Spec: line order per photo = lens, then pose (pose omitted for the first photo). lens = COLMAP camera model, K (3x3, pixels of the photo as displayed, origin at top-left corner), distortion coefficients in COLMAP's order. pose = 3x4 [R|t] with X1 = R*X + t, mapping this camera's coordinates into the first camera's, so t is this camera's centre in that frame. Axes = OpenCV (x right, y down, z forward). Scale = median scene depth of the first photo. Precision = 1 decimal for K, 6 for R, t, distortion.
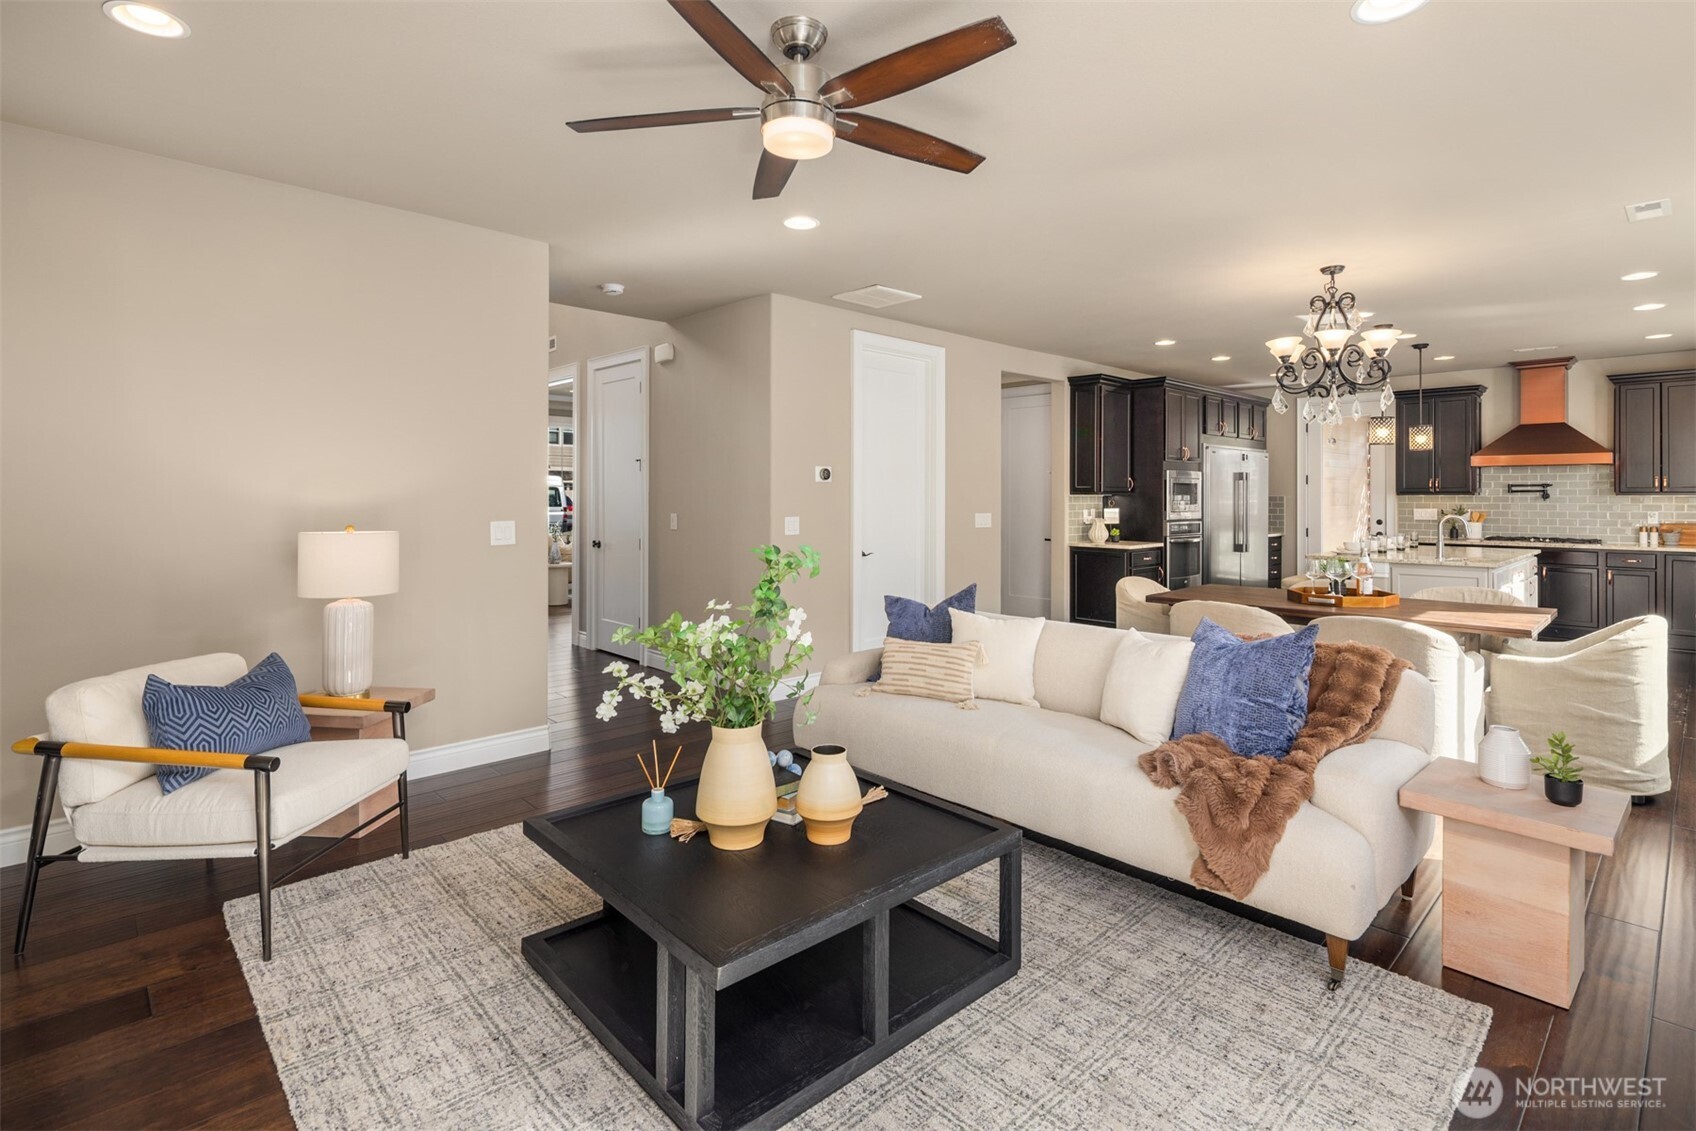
lens RADIAL K [[818.0, 0, 848.0], [0, 818.0, 492.8], [0, 0, 1]] dist [-0.000943, -0.000709]
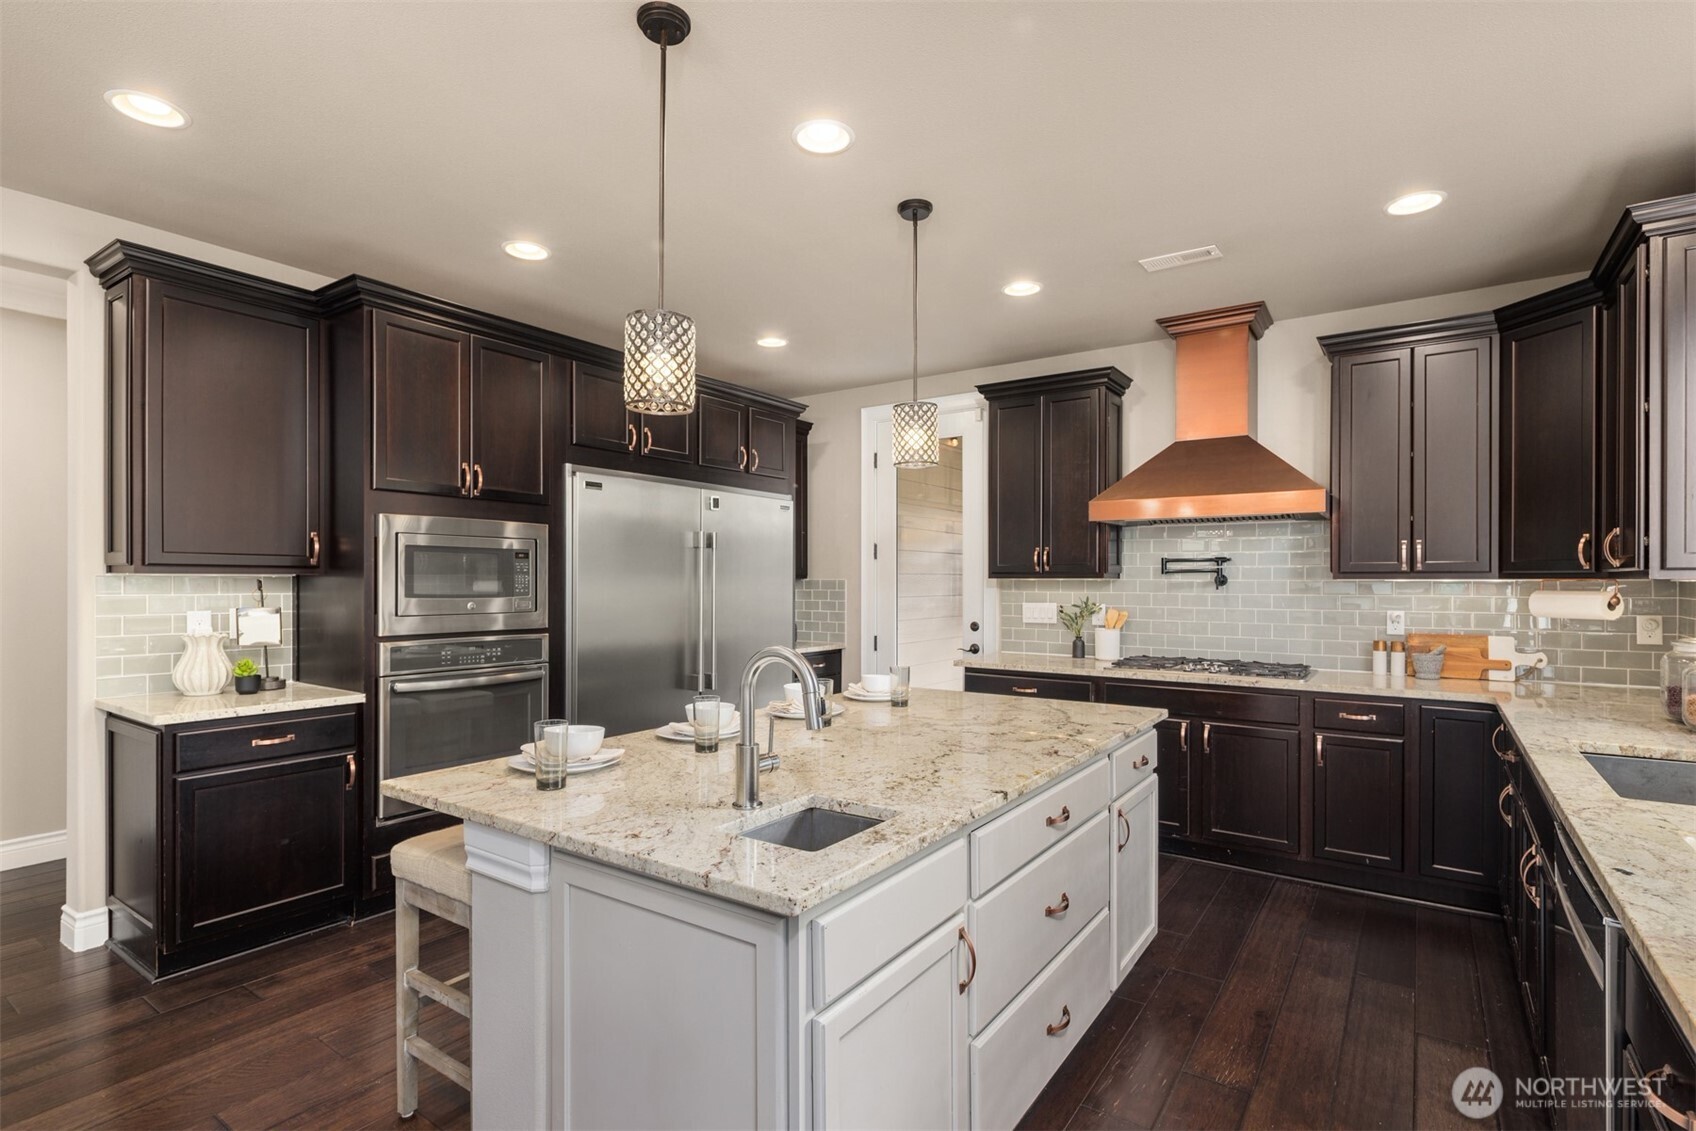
lens RADIAL K [[817.9, 0, 846.8], [0, 817.9, 582.3], [0, 0, 1]] dist [0.002751, -0.000592]
pose [[0.979629, 0.002259, 0.200802, 0.534813], [-0.003267, 0.999984, 0.004688, 0.003813], [-0.200788, -0.005248, 0.979621, 0.555366]]
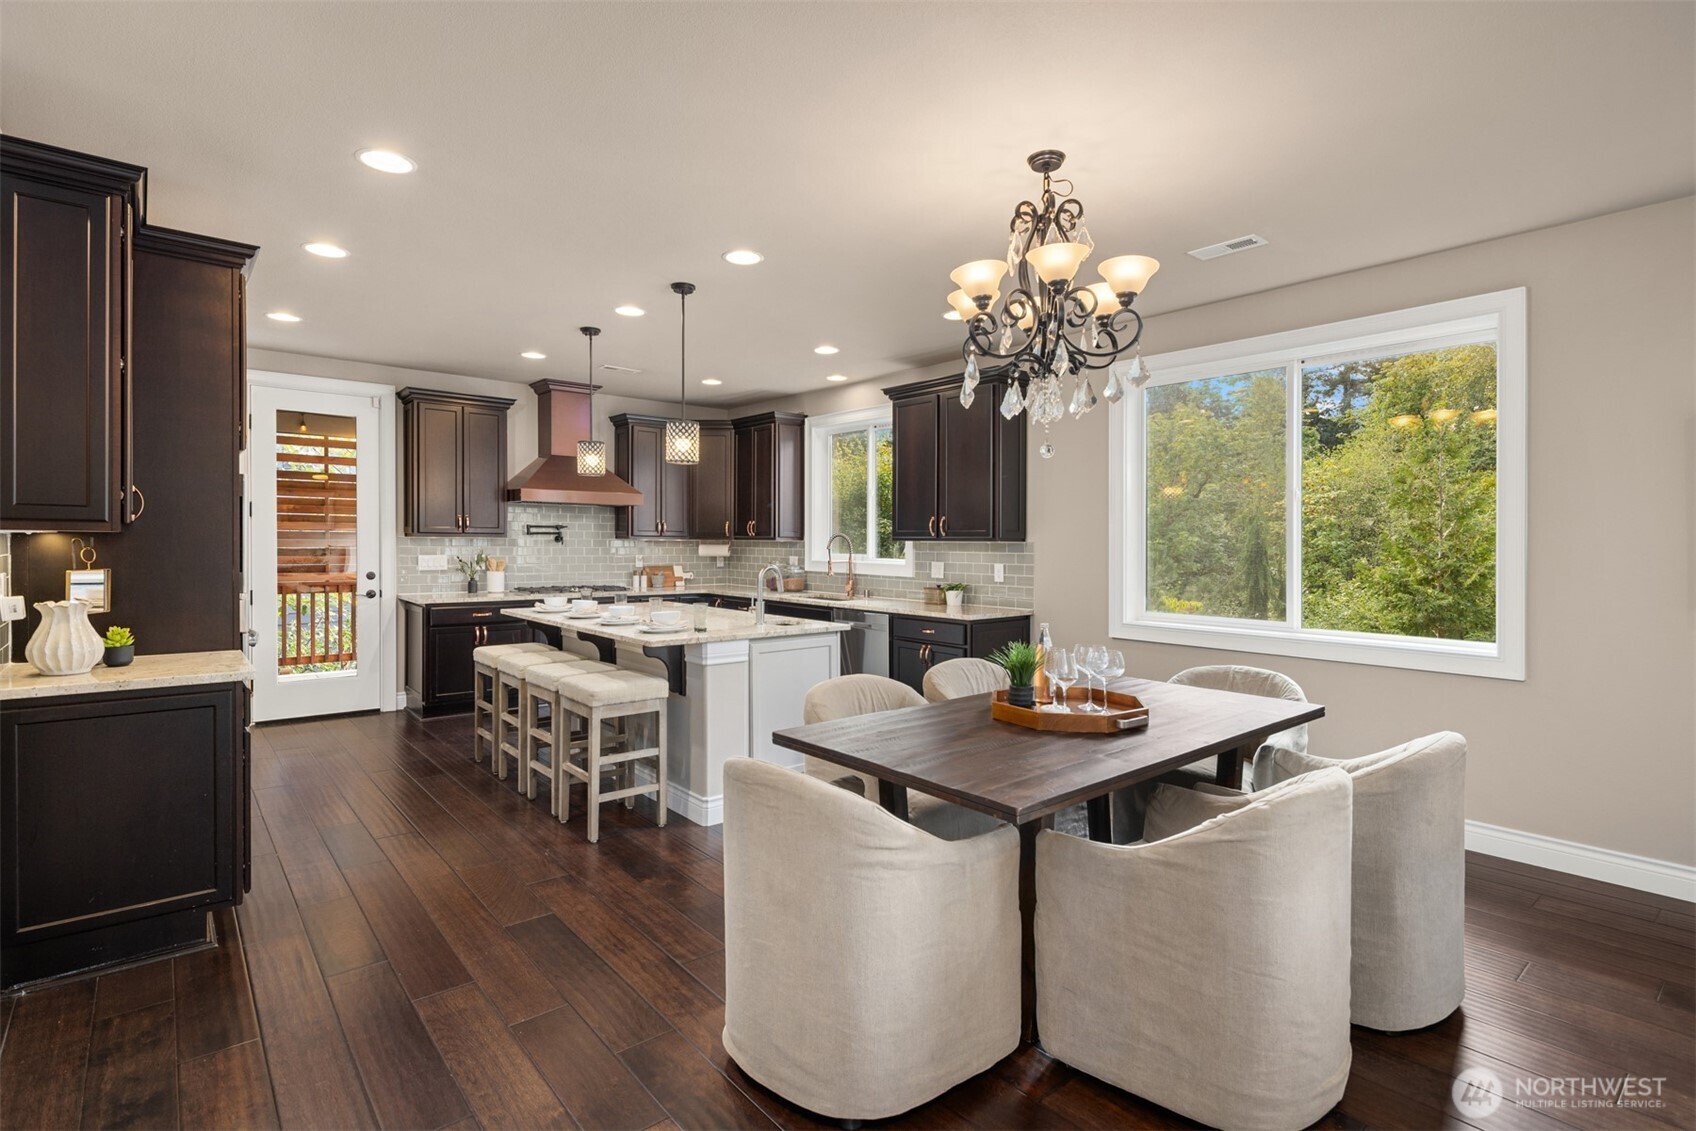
lens RADIAL K [[818.0, 0, 848.7], [0, 818.0, 544.8], [0, 0, 1]] dist [0.003015, -0.000214]
pose [[0.067104, -0.002775, 0.997742, -0.006654], [-0.010219, 0.999942, 0.003469, 0.004127], [-0.997694, -0.010428, 0.067072, 0.659410]]
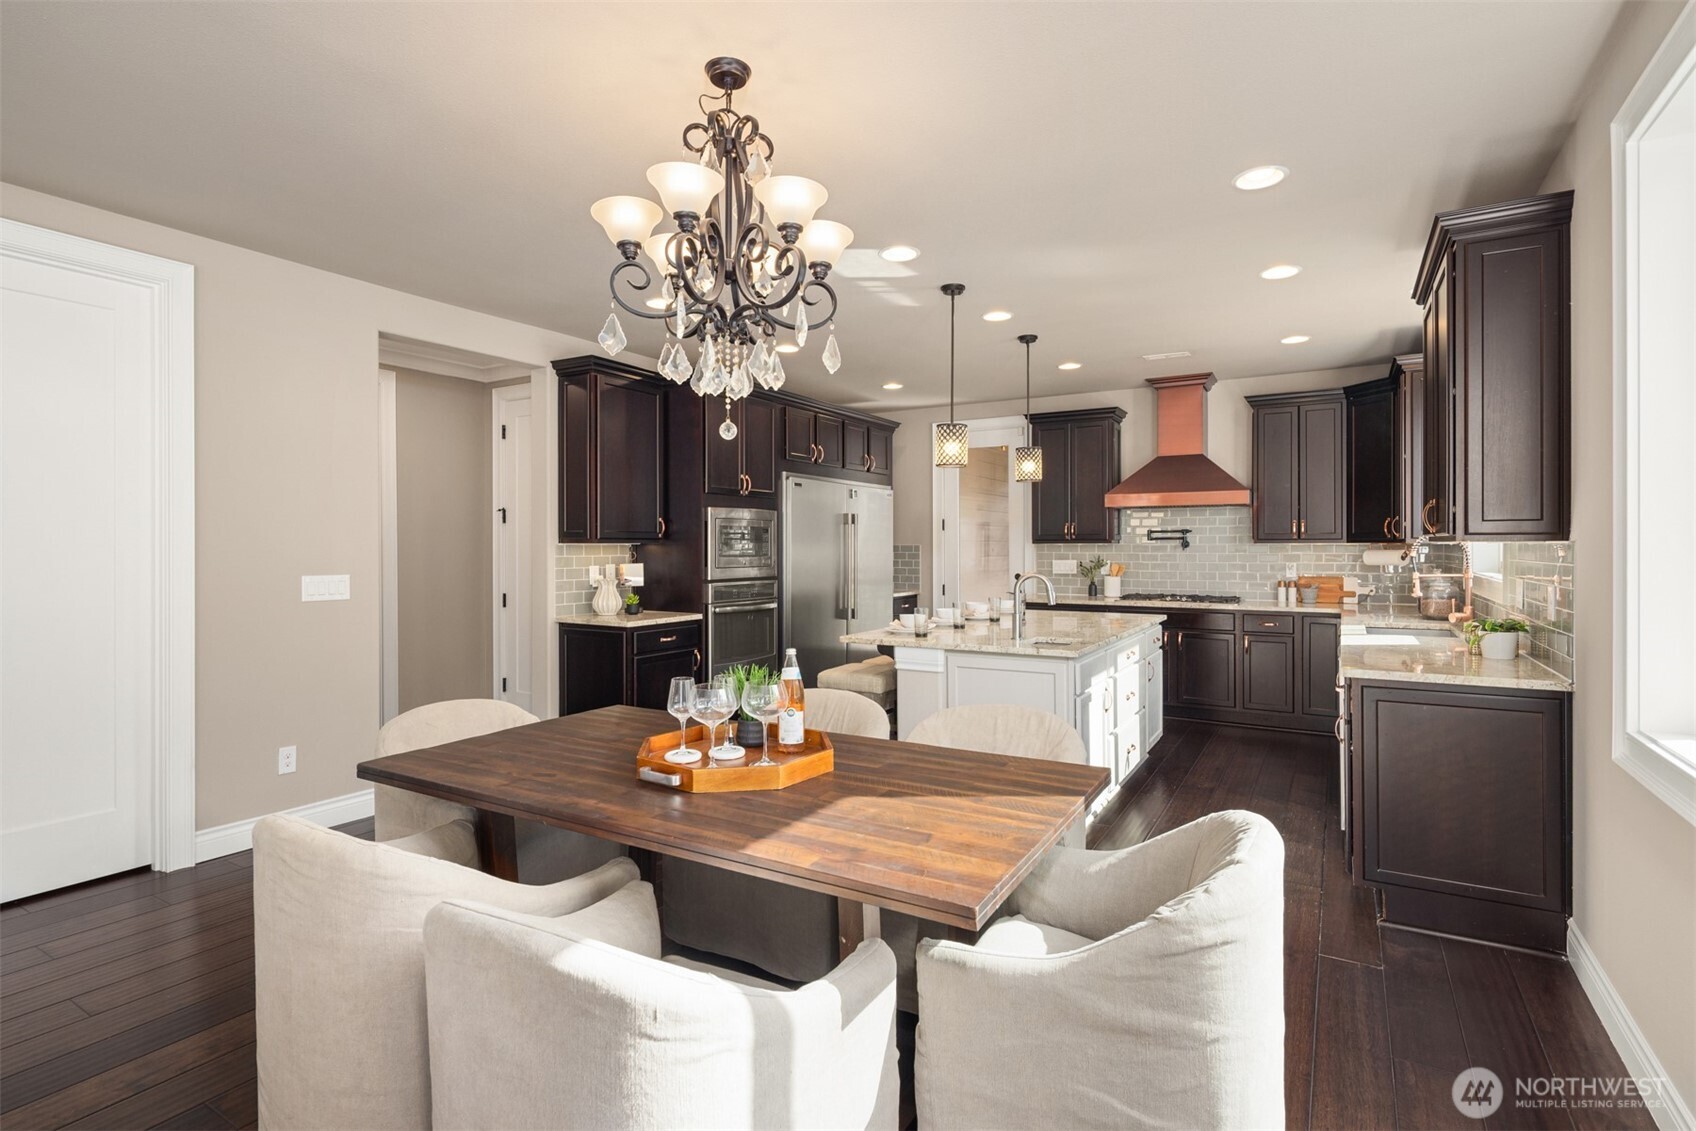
lens RADIAL K [[818.0, 0, 848.7], [0, 818.0, 544.8], [0, 0, 1]] dist [0.003015, -0.000214]
pose [[0.963338, -0.001345, 0.268289, 0.319188], [0.000748, 0.999997, 0.002328, 0.002439], [-0.268291, -0.002042, 0.963336, 0.309587]]
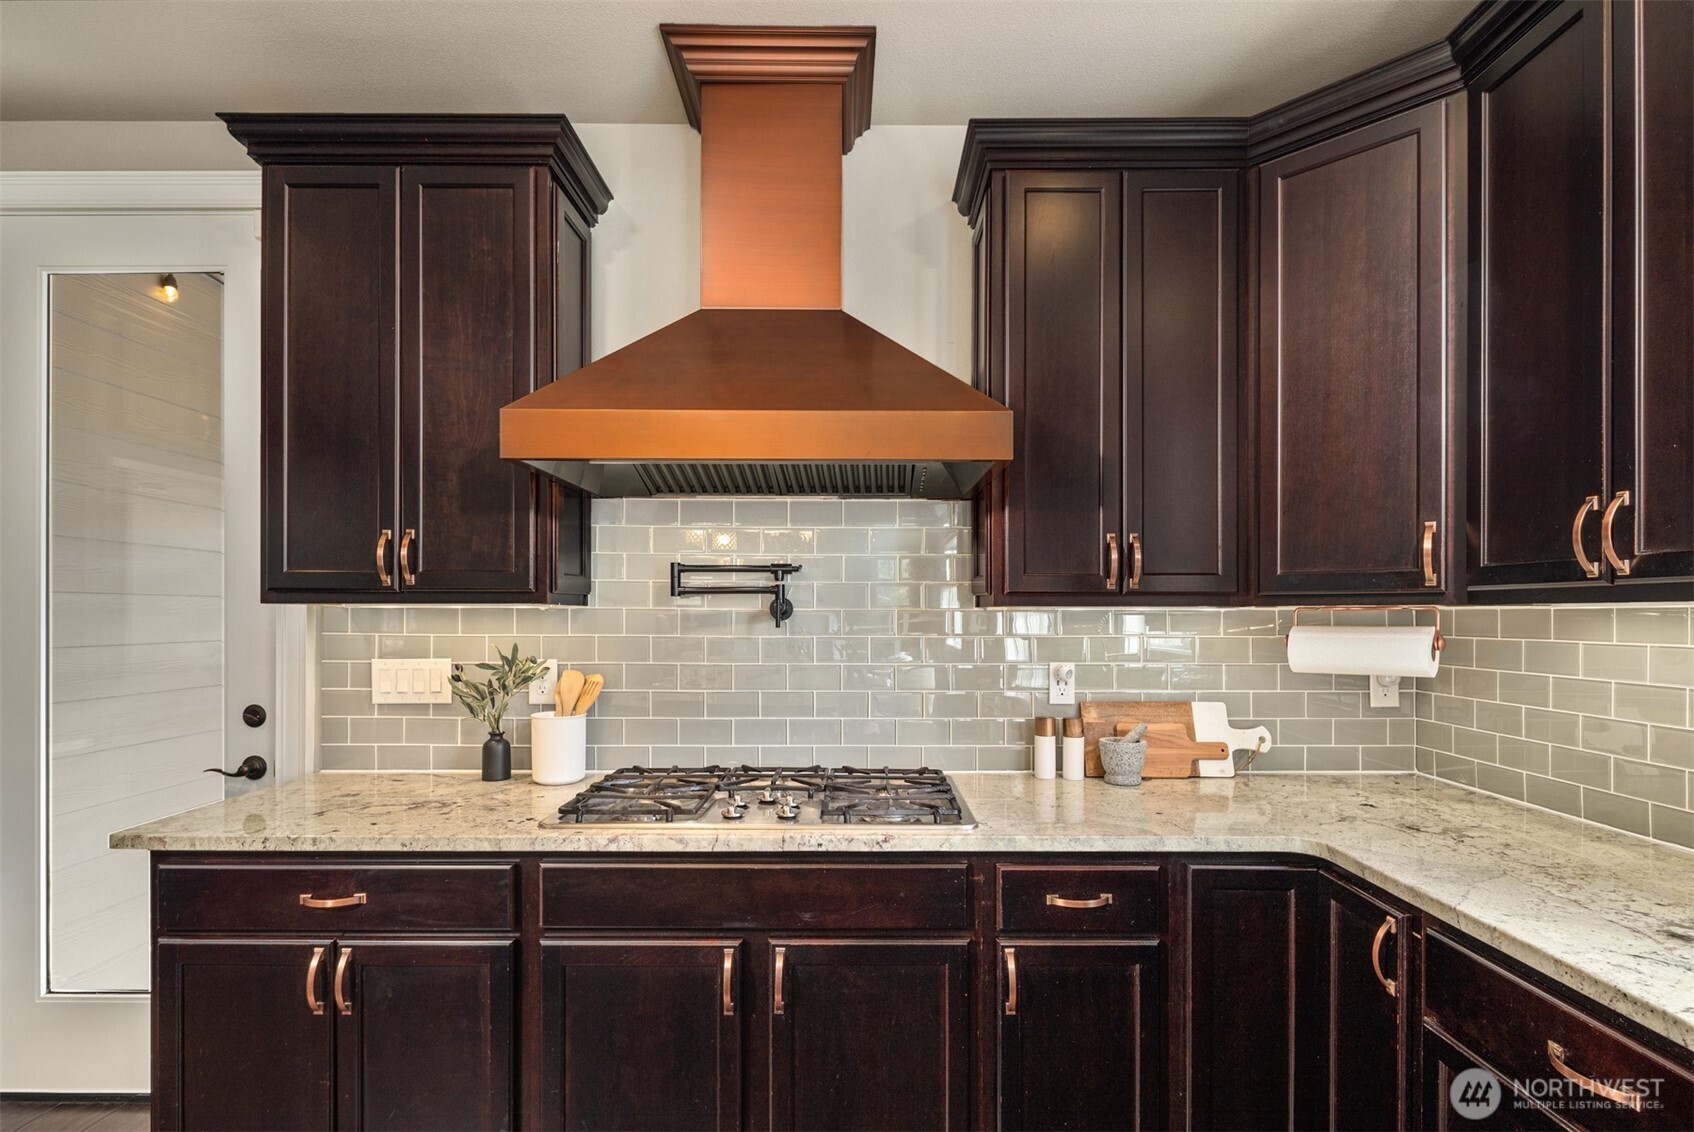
lens RADIAL K [[830.0, 0, 857.4], [0, 830.0, 619.7], [0, 0, 1]] dist [0.000954, -0.000084]
pose [[0.688534, 0.000054, 0.725204, 0.703781], [-0.004281, 0.999983, 0.003990, 0.006703], [-0.725192, -0.005852, 0.688522, 0.830502]]
